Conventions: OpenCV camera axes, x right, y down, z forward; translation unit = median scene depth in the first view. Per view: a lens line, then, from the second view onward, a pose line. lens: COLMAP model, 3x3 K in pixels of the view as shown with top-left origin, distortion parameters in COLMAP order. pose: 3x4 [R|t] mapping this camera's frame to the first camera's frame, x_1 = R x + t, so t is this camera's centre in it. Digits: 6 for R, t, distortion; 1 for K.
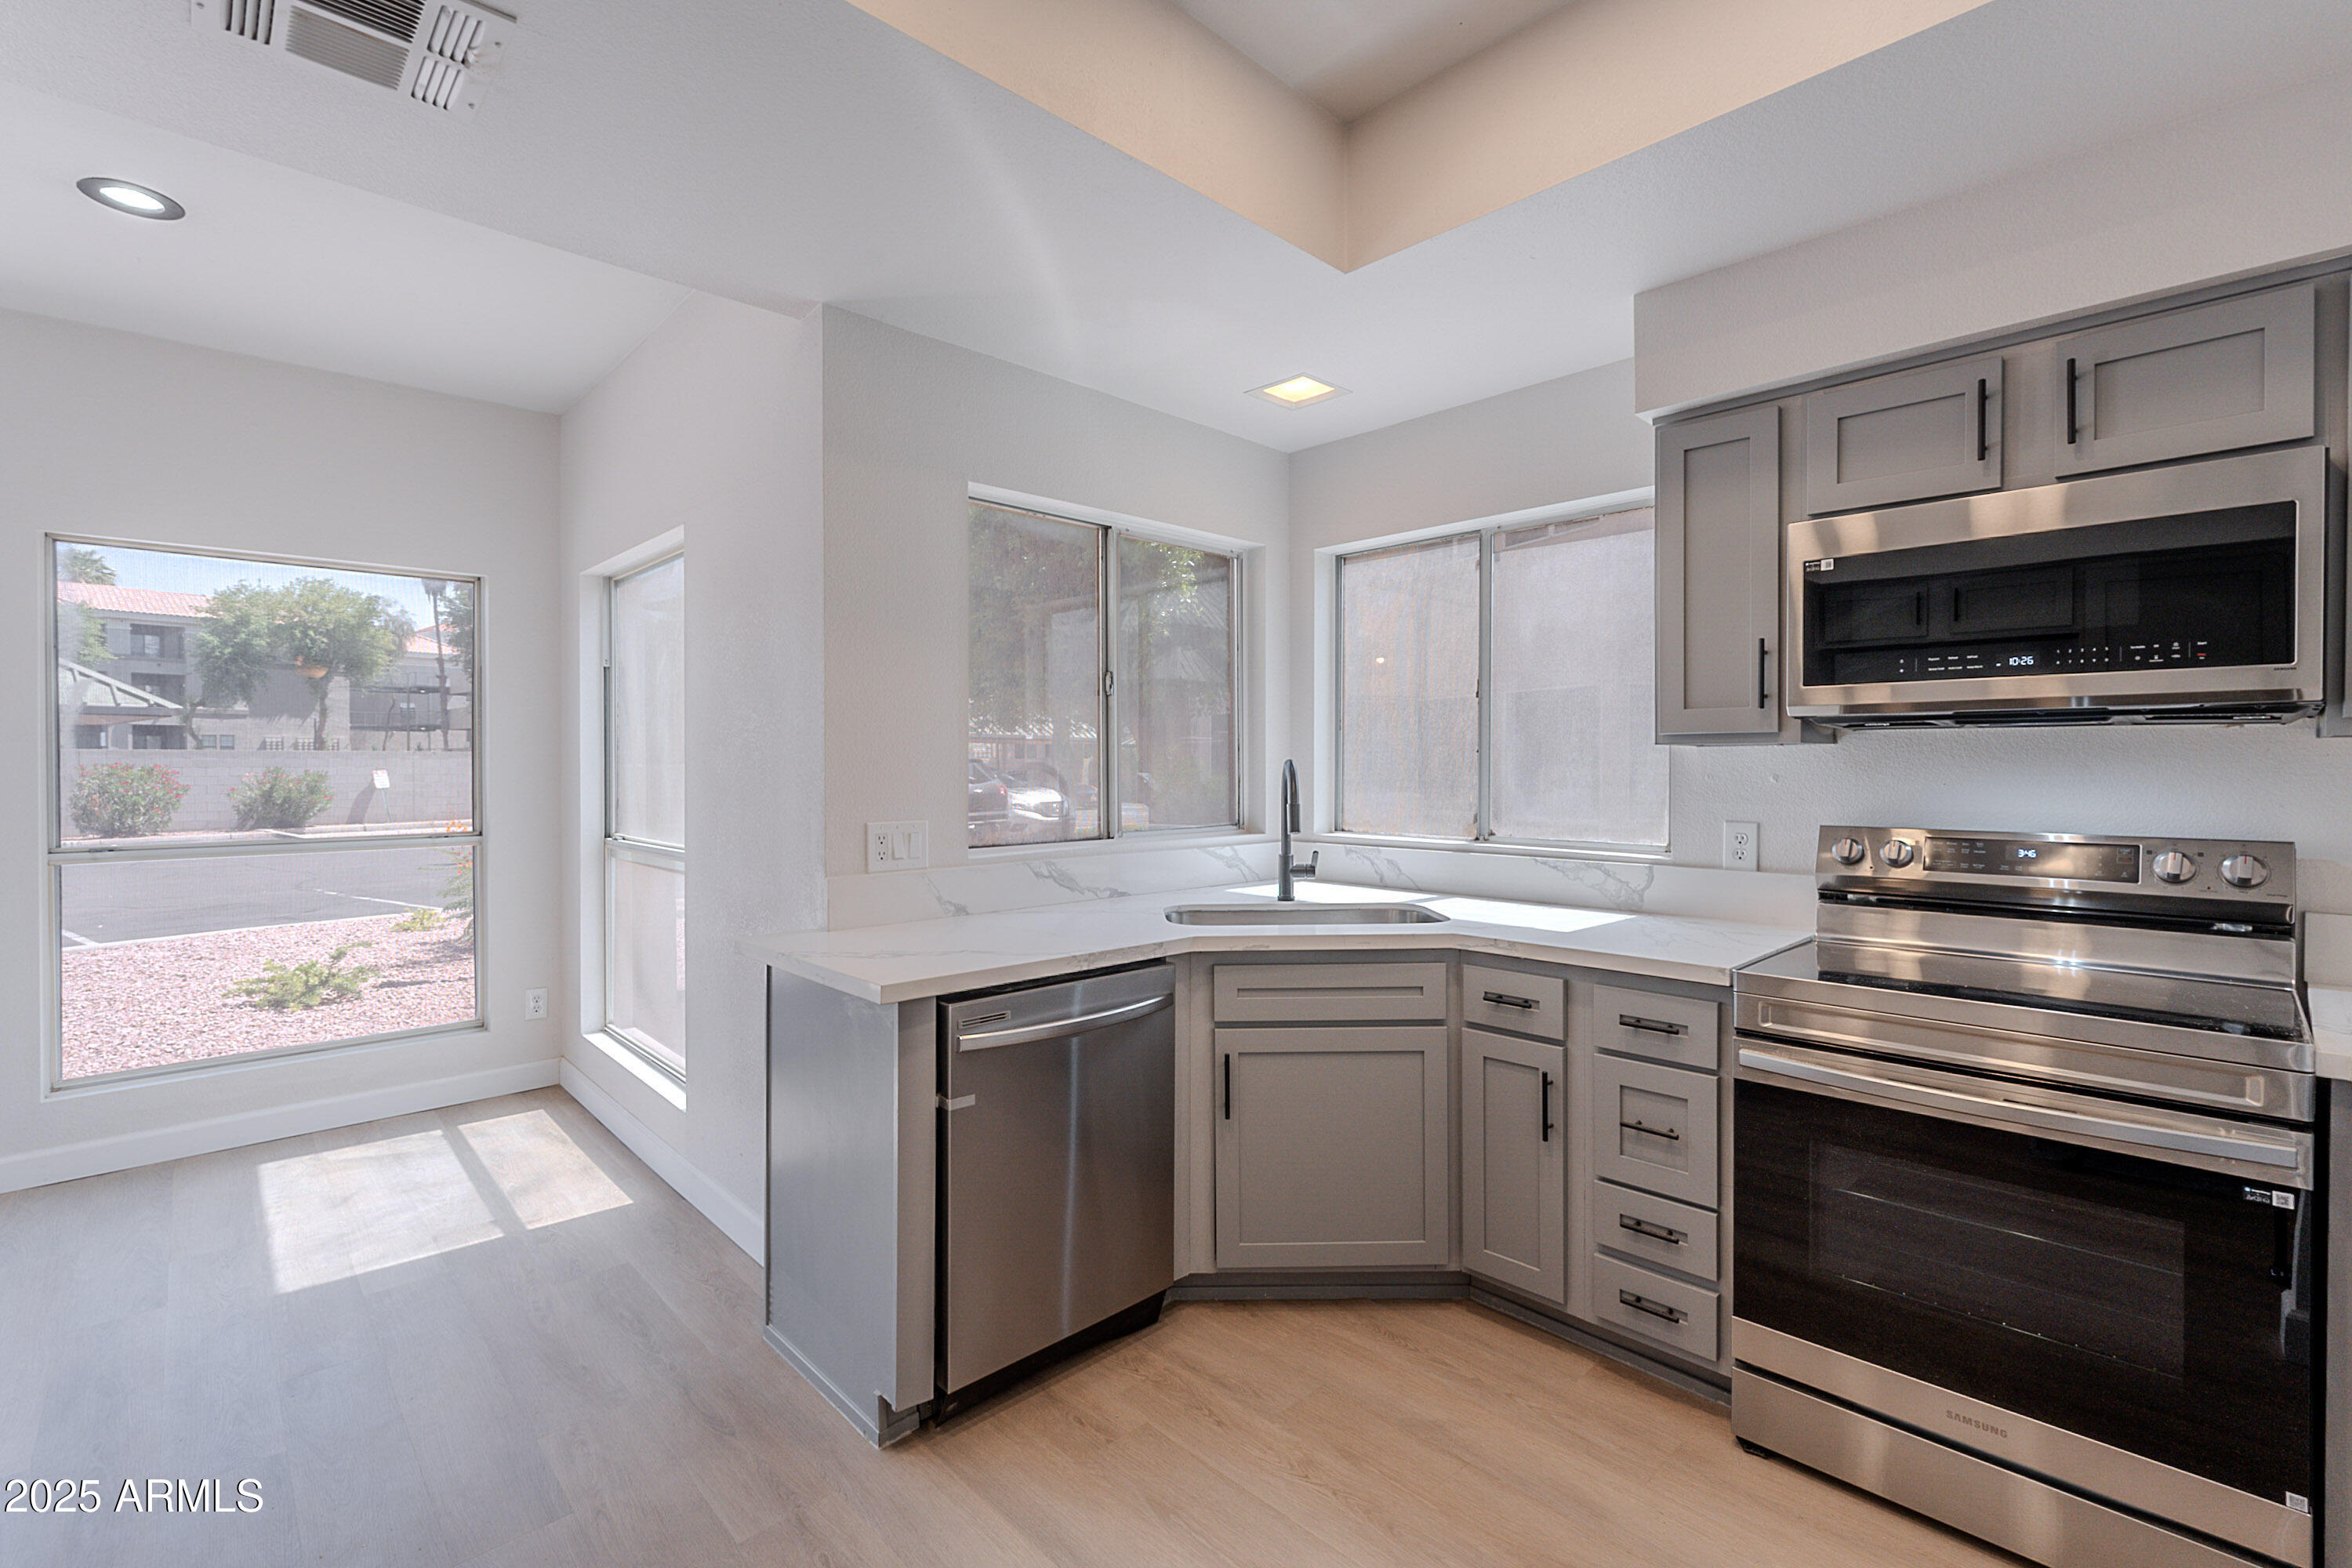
lens RADIAL K [[1030.2, 0, 1178.7], [0, 1030.2, 775.2], [0, 0, 1]] dist [-0.002081, 0.000370]
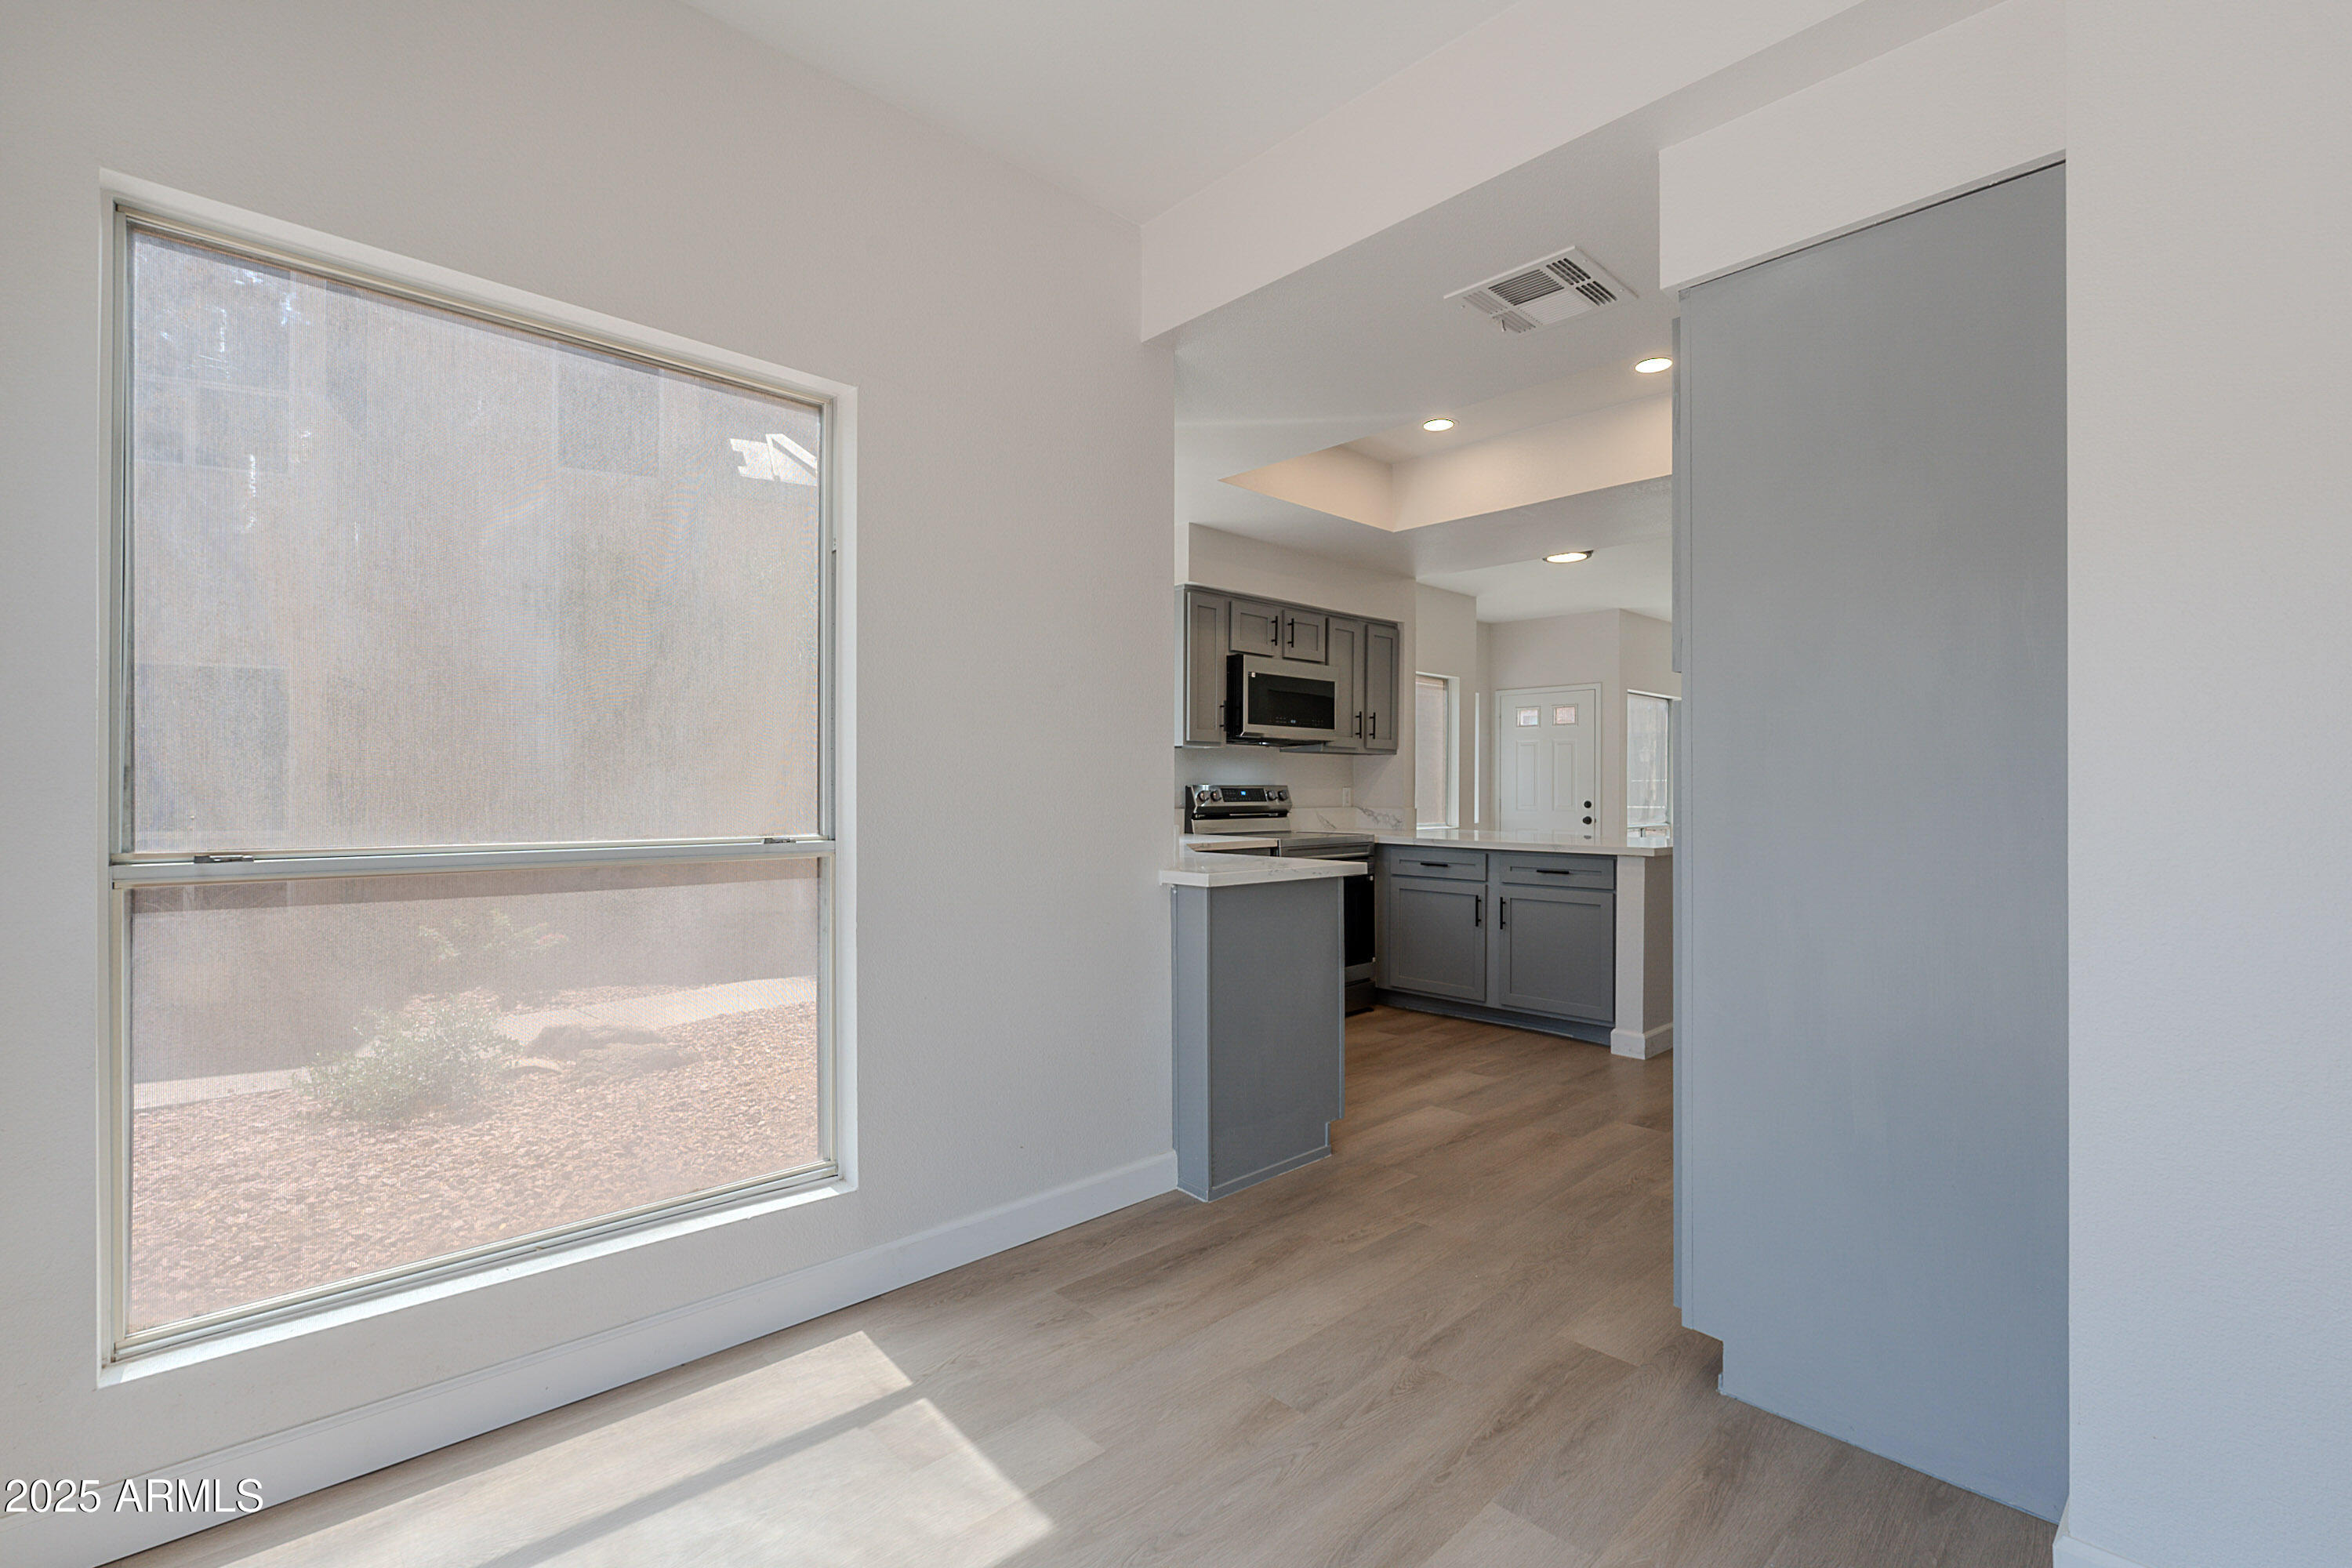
lens RADIAL K [[1050.8, 0, 1178.7], [0, 1050.8, 788.4], [0, 0, 1]] dist [-0.002695, -0.000483]
pose [[0.004455, 0.001174, 0.999989, -1.375159], [0.006256, 0.999980, -0.001202, 0.049583], [-0.999971, 0.006261, 0.004447, 0.861205]]
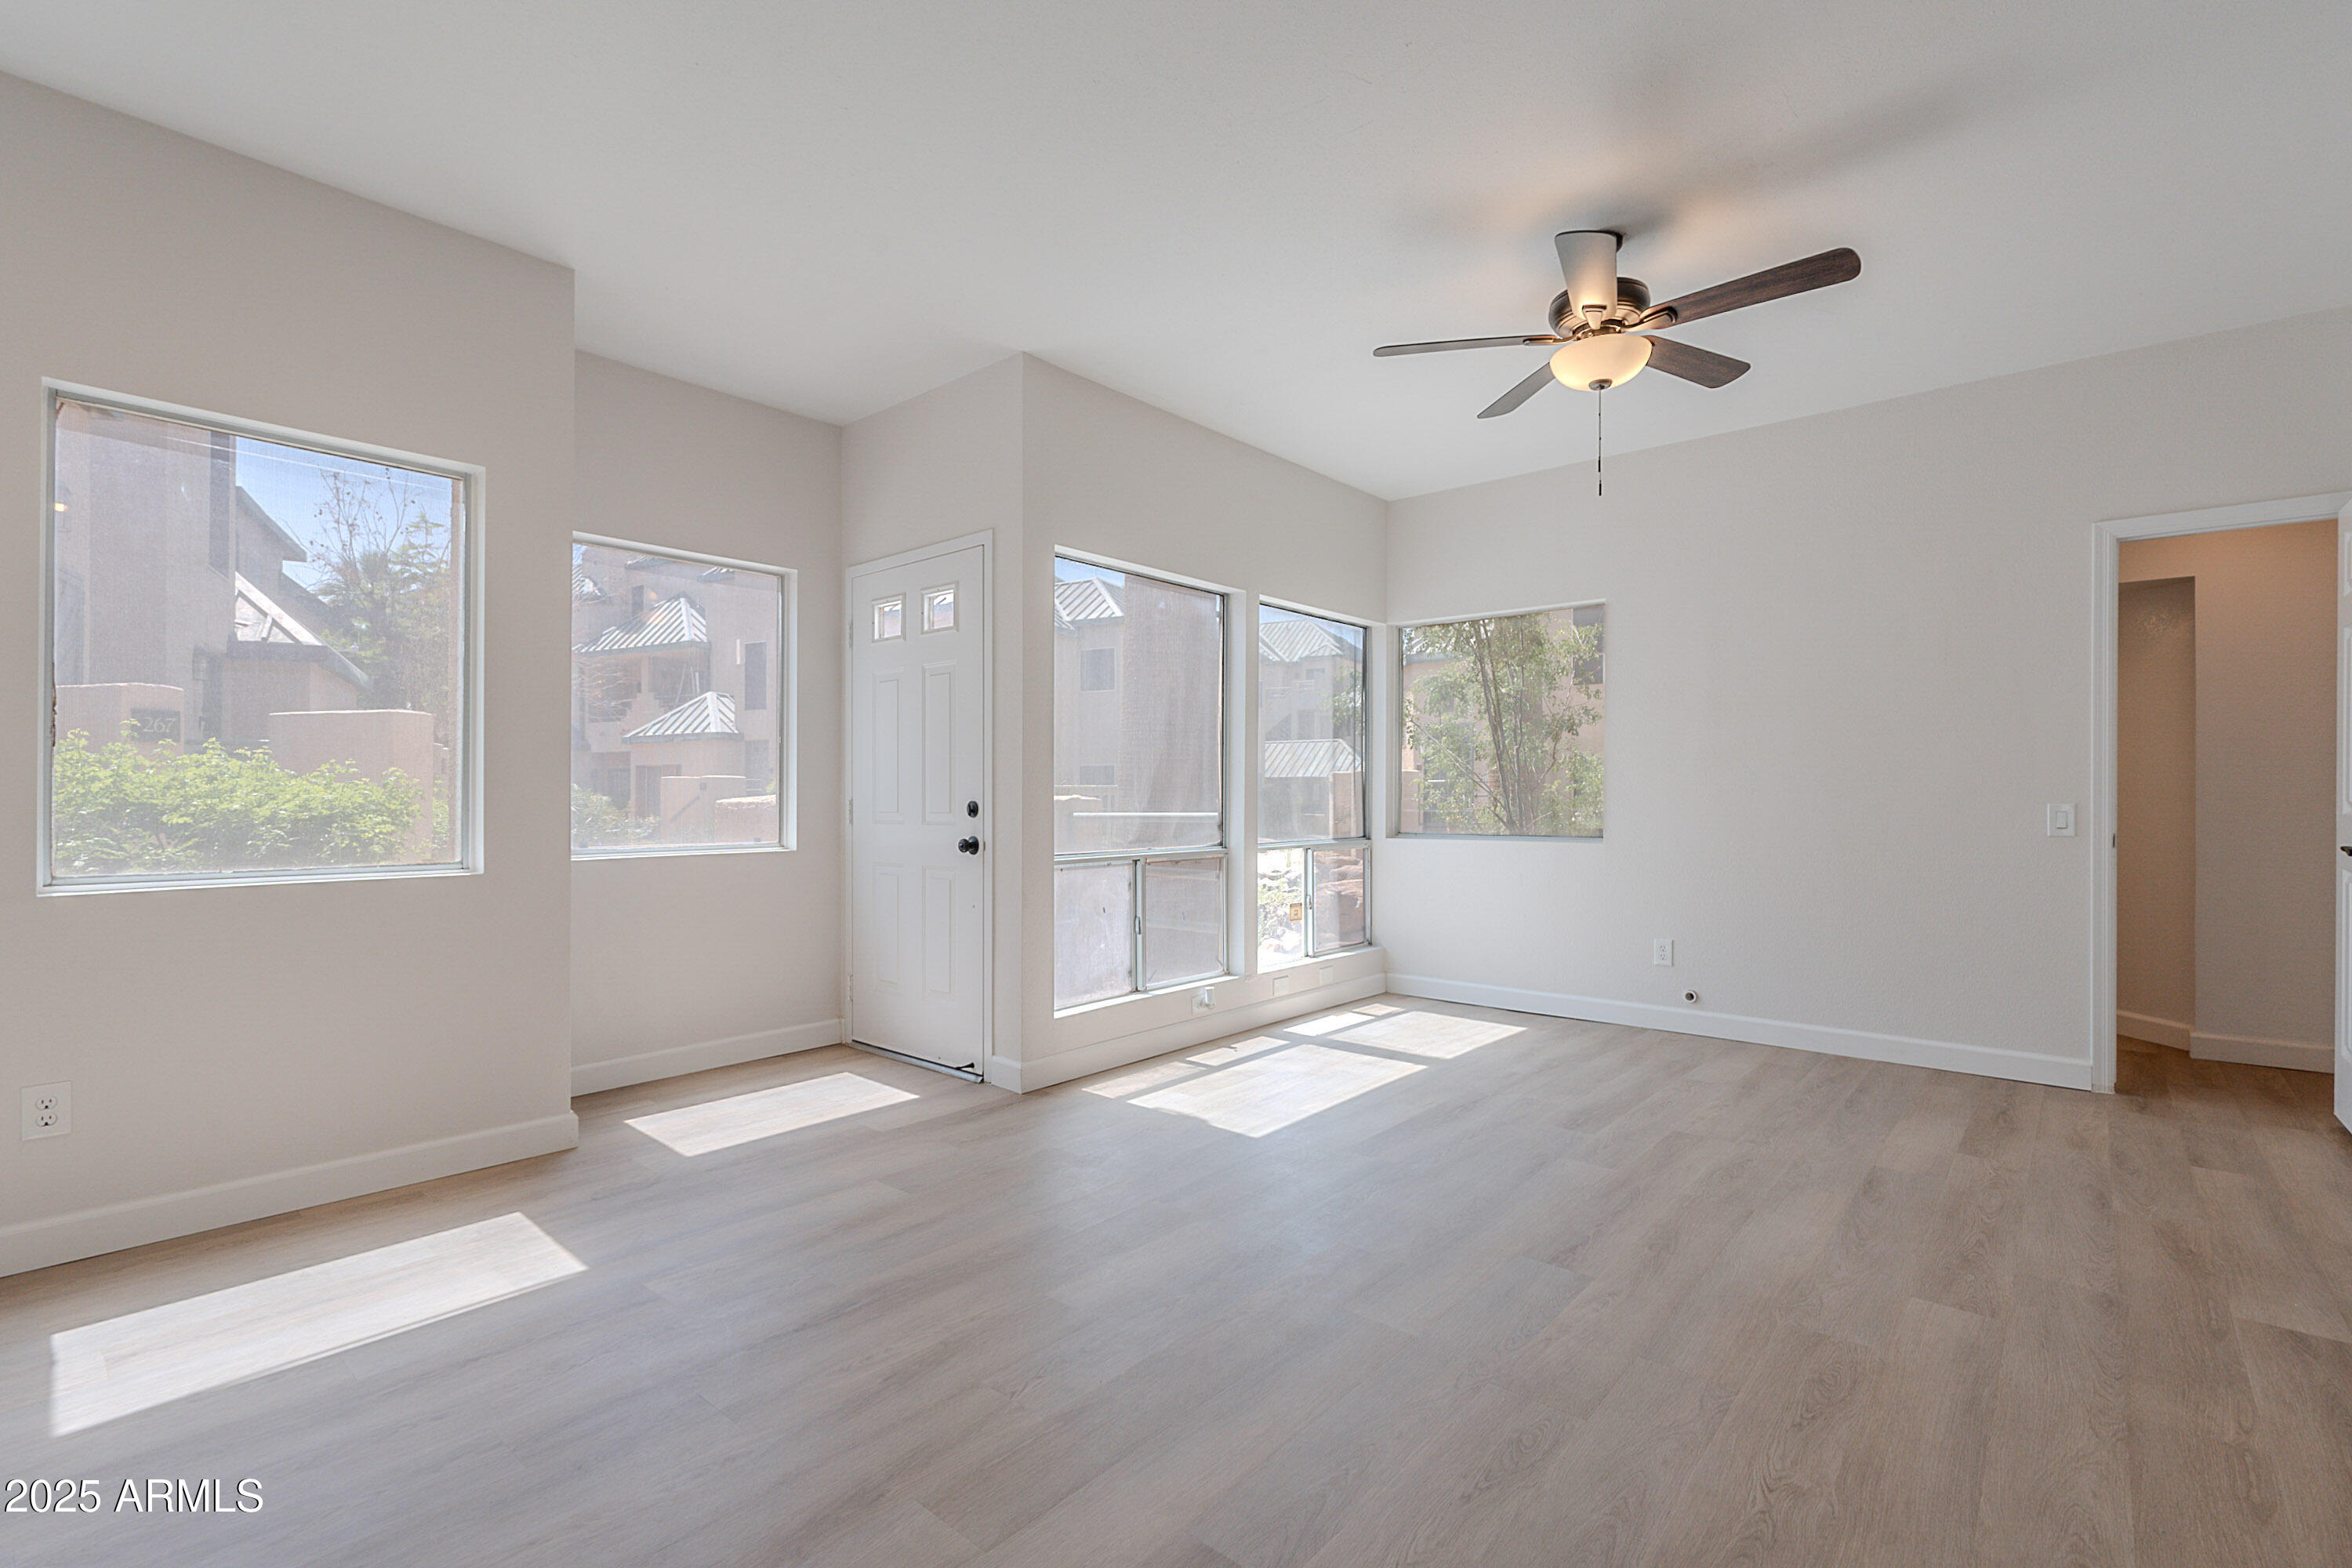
lens RADIAL K [[1050.8, 0, 1178.7], [0, 1050.8, 788.4], [0, 0, 1]] dist [-0.002695, -0.000483]
pose [[-0.090305, 0.008349, 0.995879, 0.437038], [0.009522, 0.999926, -0.007520, 0.088605], [-0.995869, 0.008803, -0.090378, -0.541754]]
